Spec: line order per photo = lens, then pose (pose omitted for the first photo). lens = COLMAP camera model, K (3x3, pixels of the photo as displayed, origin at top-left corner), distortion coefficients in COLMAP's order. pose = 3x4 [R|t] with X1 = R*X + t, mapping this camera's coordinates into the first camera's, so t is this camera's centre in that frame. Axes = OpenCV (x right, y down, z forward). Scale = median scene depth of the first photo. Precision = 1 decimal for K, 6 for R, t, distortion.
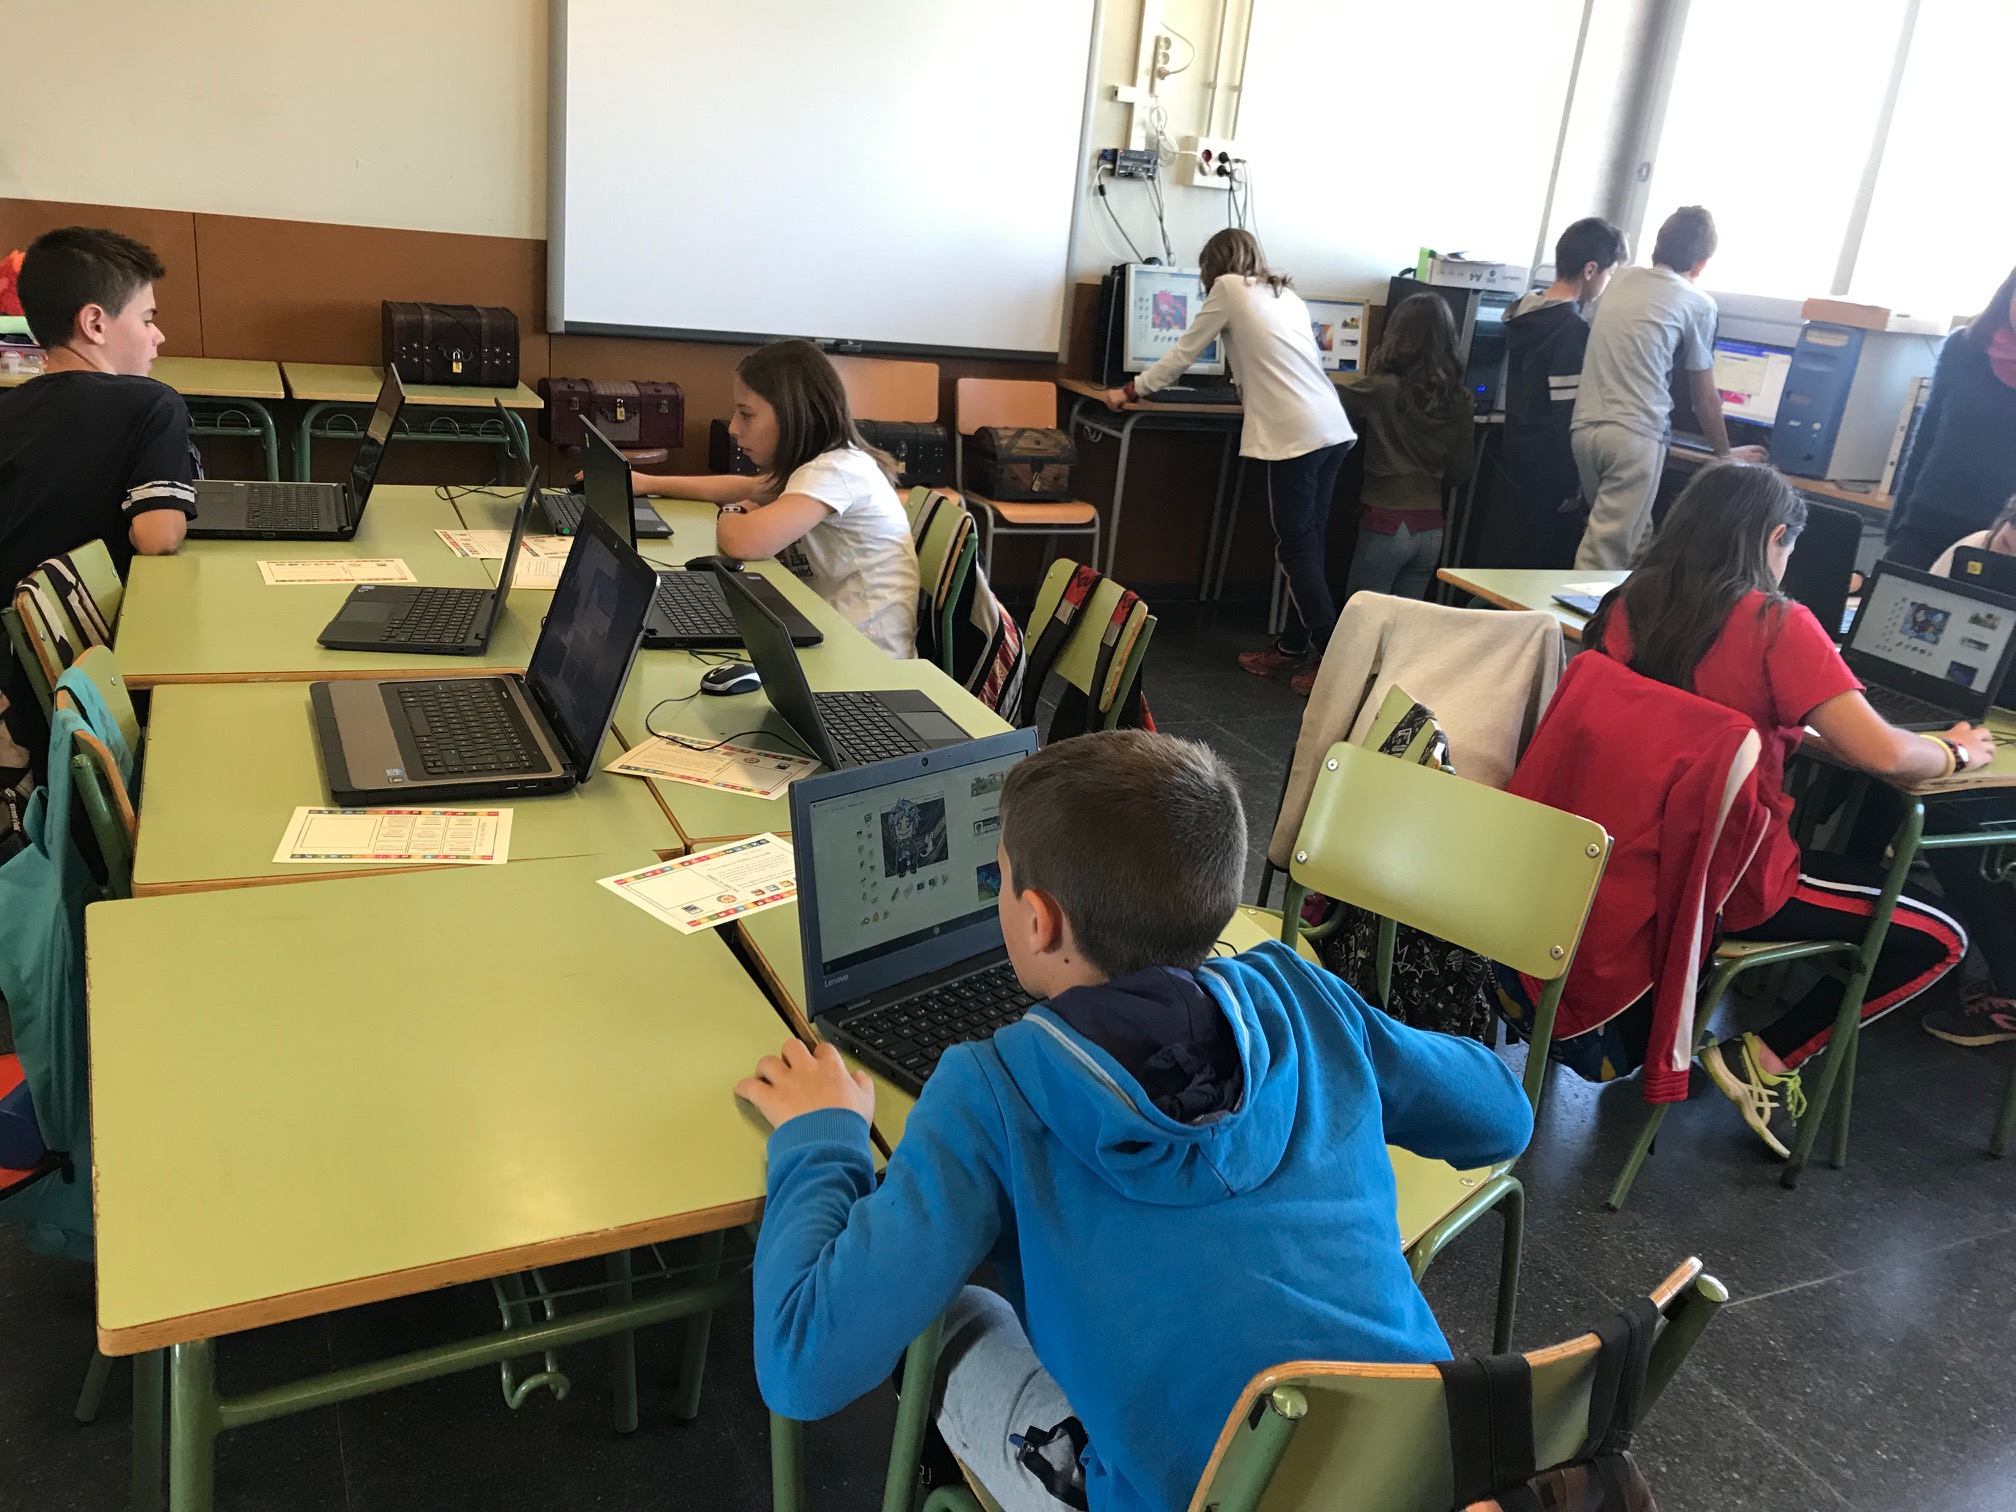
lens RADIAL K [[1689.9, 0, 1008.0], [0, 1689.9, 756.0], [0, 0, 1]] dist [0.023822, 0.000339]
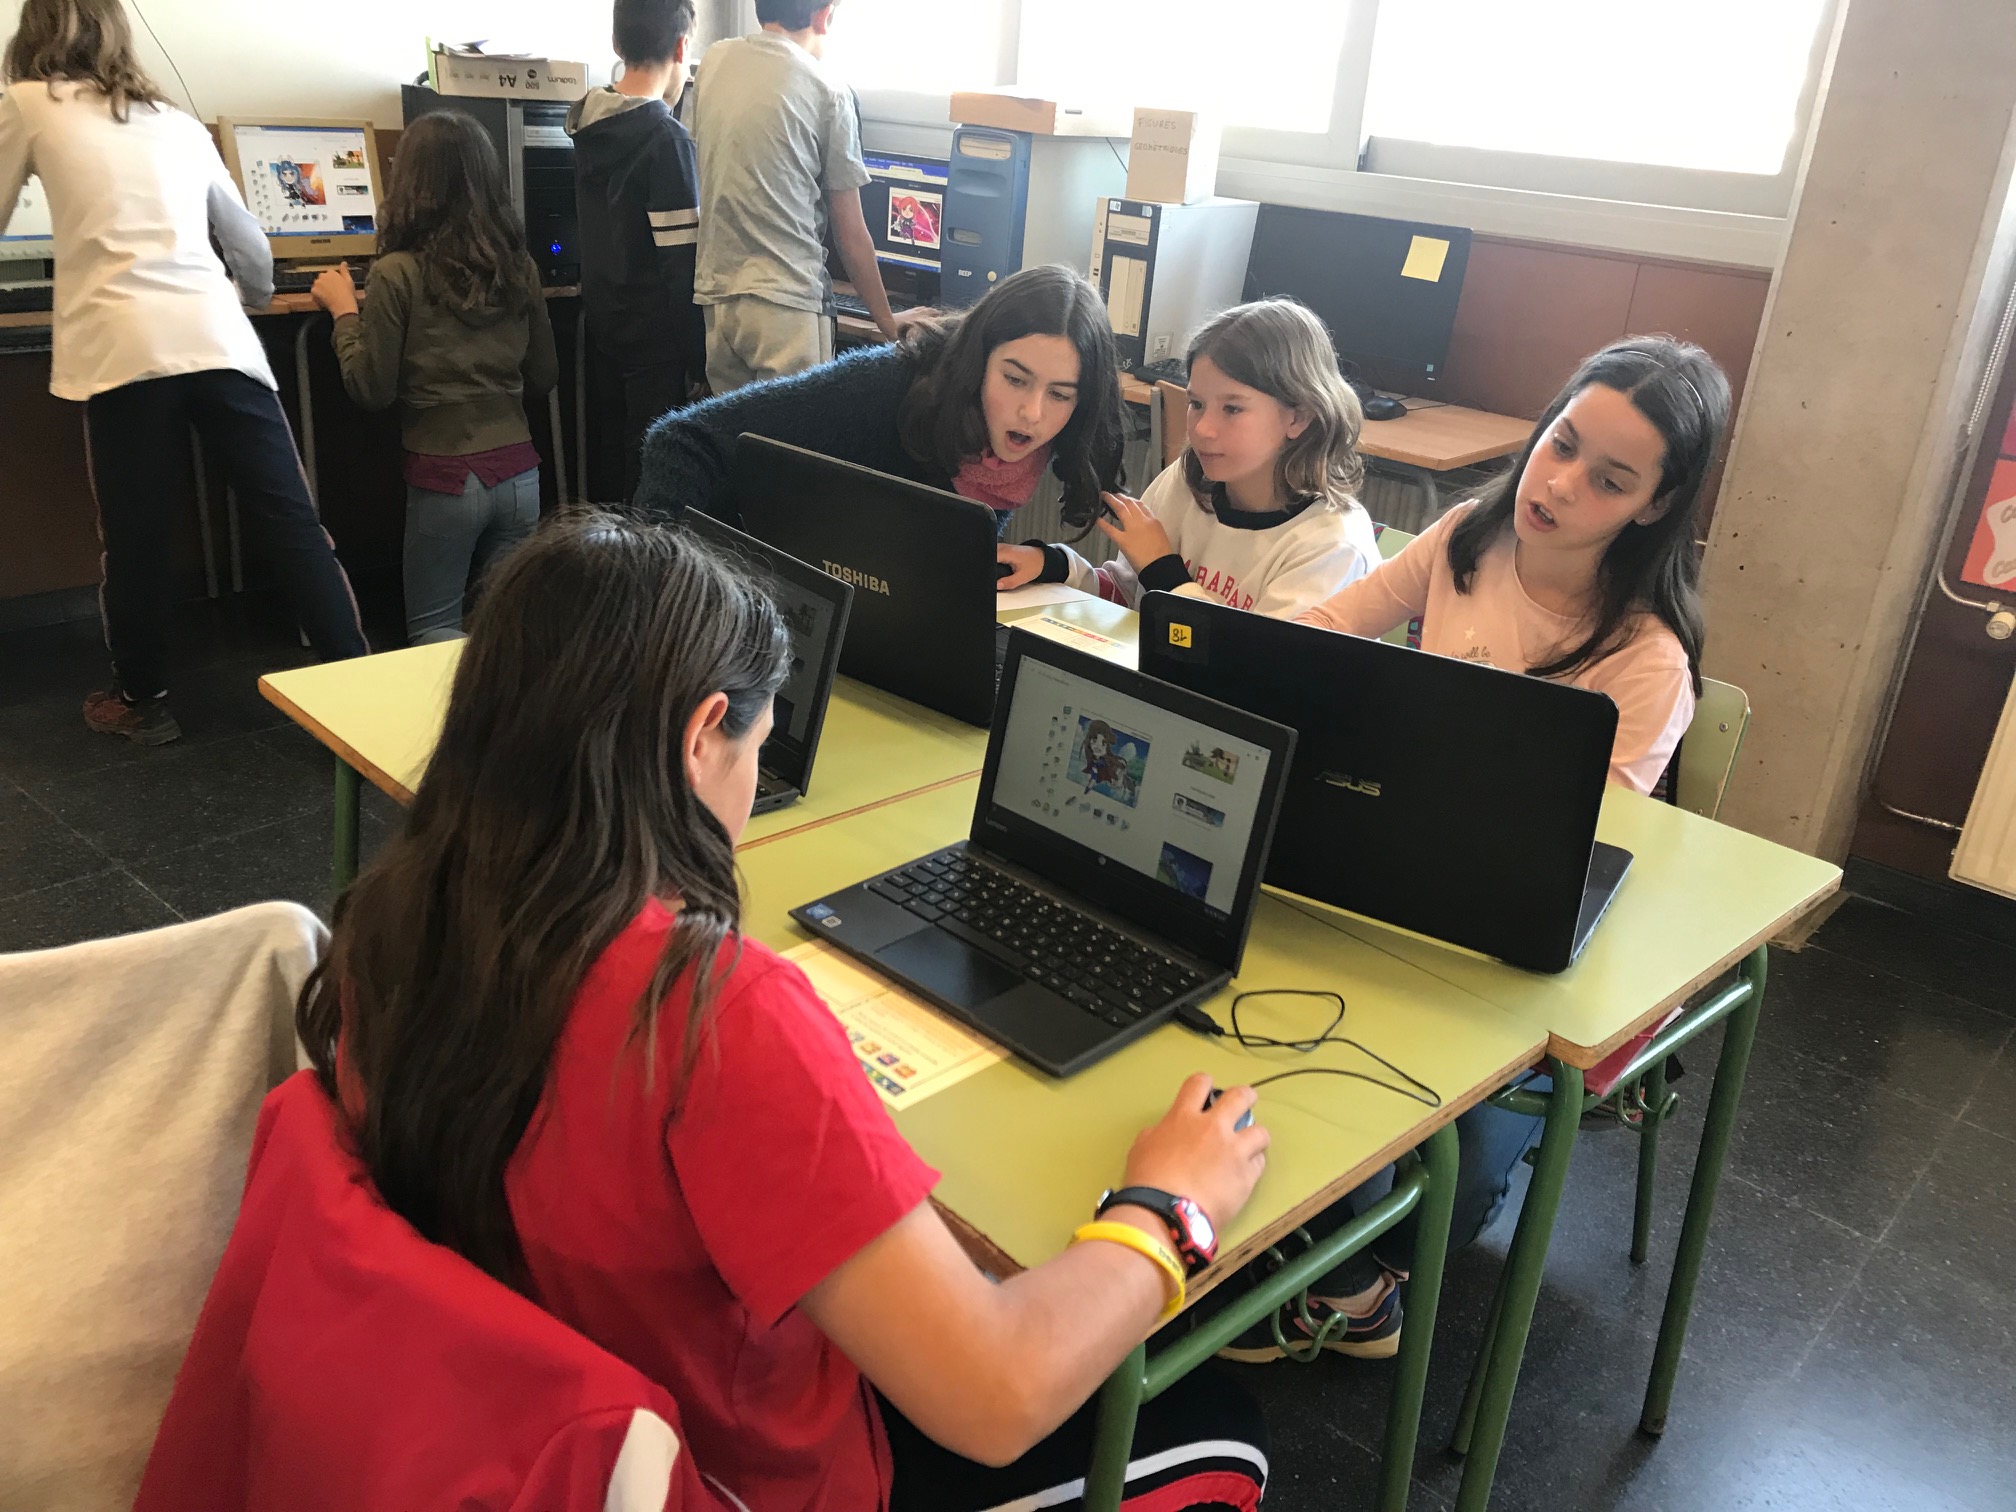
lens RADIAL K [[1689.9, 0, 1008.0], [0, 1689.9, 756.0], [0, 0, 1]] dist [0.023822, 0.000339]
pose [[0.920394, -0.183906, 0.345040, 0.205859], [0.149713, 0.980985, 0.123506, -0.085703], [-0.361193, -0.062018, 0.930427, 0.333458]]
